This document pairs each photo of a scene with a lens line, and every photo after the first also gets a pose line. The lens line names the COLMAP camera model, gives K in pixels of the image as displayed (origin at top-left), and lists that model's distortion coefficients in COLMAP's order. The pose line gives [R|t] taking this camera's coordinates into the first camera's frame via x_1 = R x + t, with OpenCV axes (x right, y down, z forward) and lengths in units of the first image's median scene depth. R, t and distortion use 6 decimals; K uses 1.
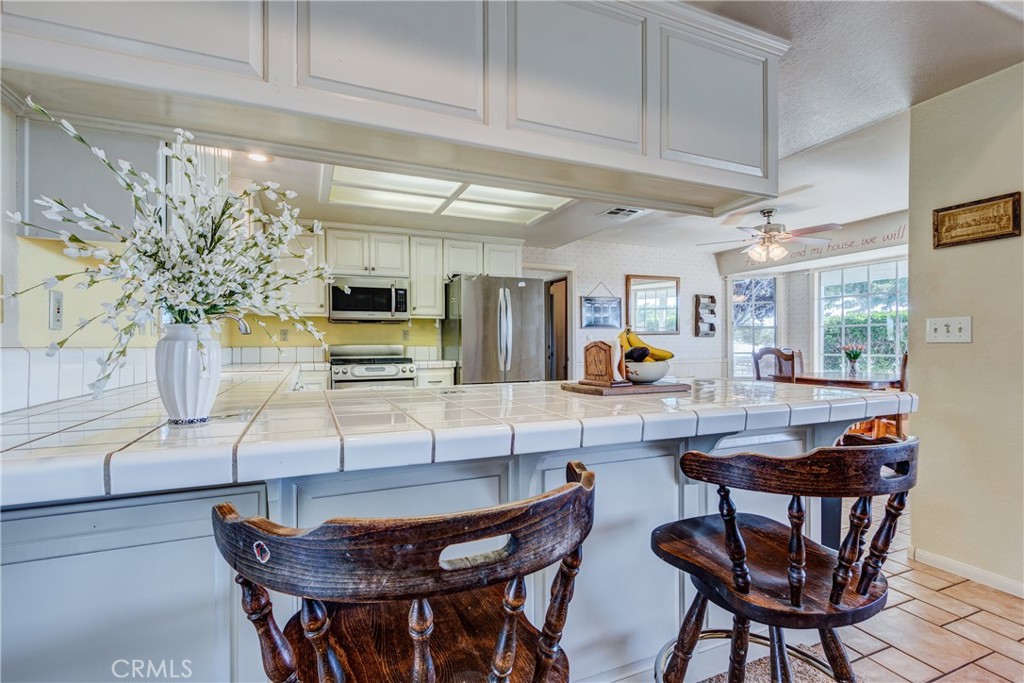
lens RADIAL K [[475.7, 0, 509.8], [0, 475.7, 344.3], [0, 0, 1]] dist [0.019424, 0.000079]
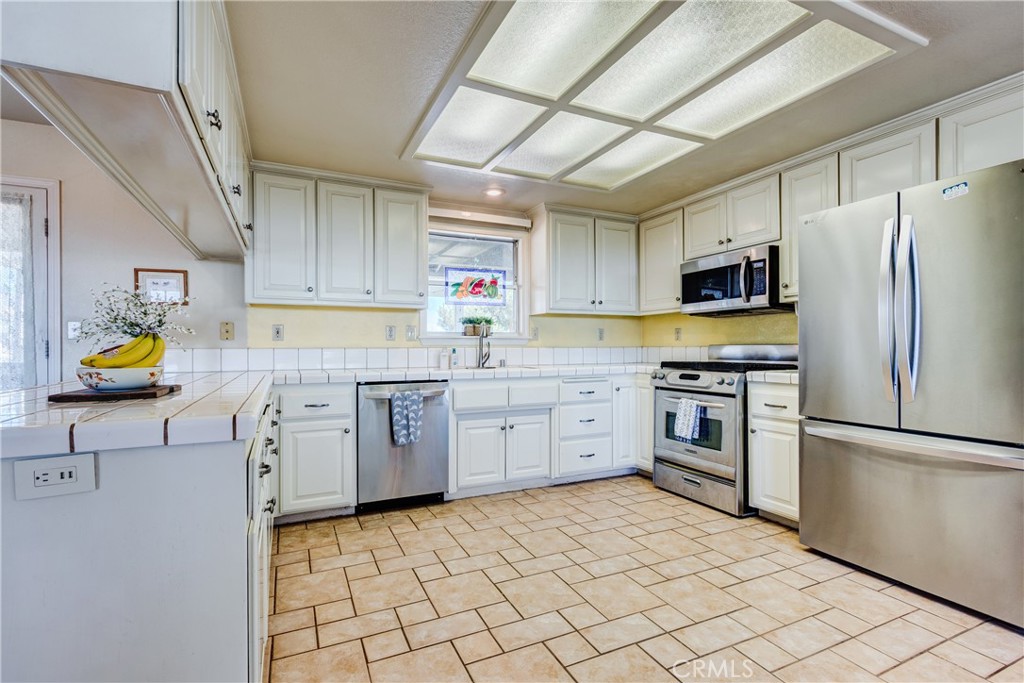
lens RADIAL K [[475.7, 0, 508.4], [0, 475.7, 337.7], [0, 0, 1]] dist [0.019424, 0.000079]
pose [[0.032715, -0.007357, -0.999438, 0.453167], [0.005085, 0.999961, -0.007195, -0.005040], [0.999452, -0.004847, 0.032751, 0.661385]]
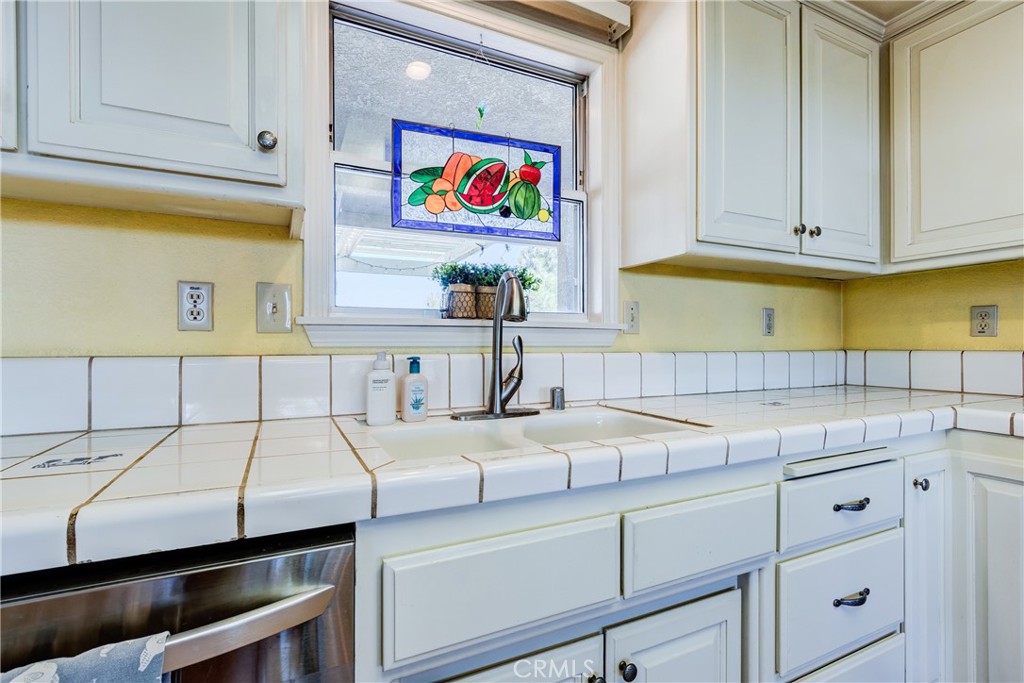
lens RADIAL K [[475.7, 0, 505.3], [0, 475.7, 338.6], [0, 0, 1]] dist [0.019424, 0.000079]
pose [[0.035369, -0.001967, -0.999372, -0.117887], [0.002367, 0.999995, -0.001885, -0.002194], [0.999372, -0.002298, 0.035373, 0.634704]]
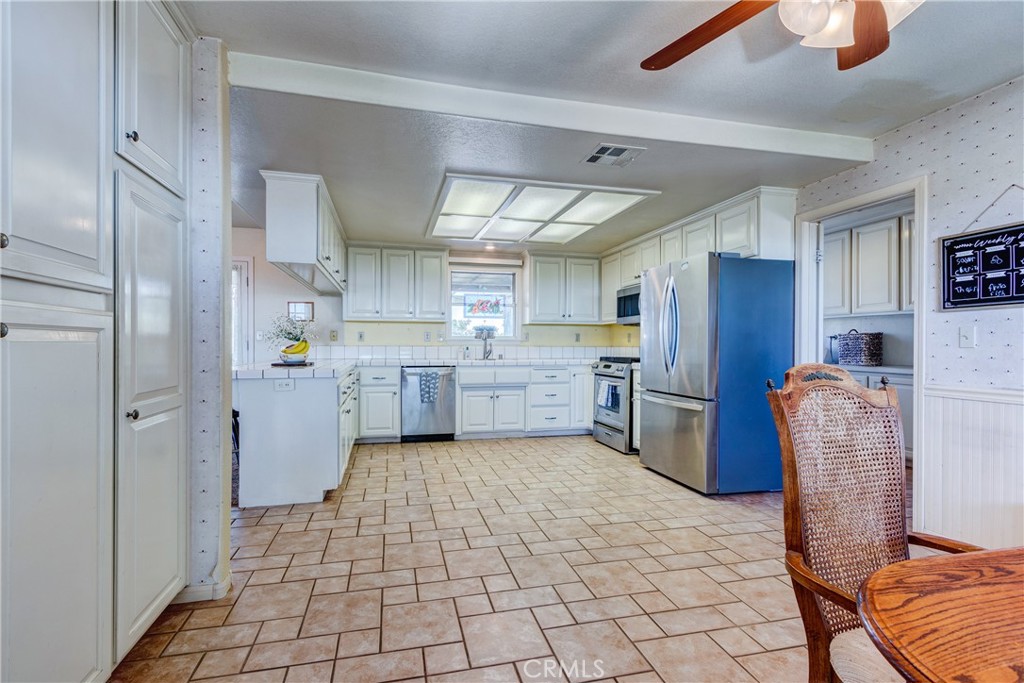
lens RADIAL K [[475.7, 0, 512.0], [0, 475.7, 342.2], [0, 0, 1]] dist [0.019424, 0.000079]
pose [[-0.151915, 0.009399, -0.988349, 0.880682], [0.000118, 0.999955, 0.009491, -0.017541], [0.988393, 0.001325, -0.151910, 0.910958]]
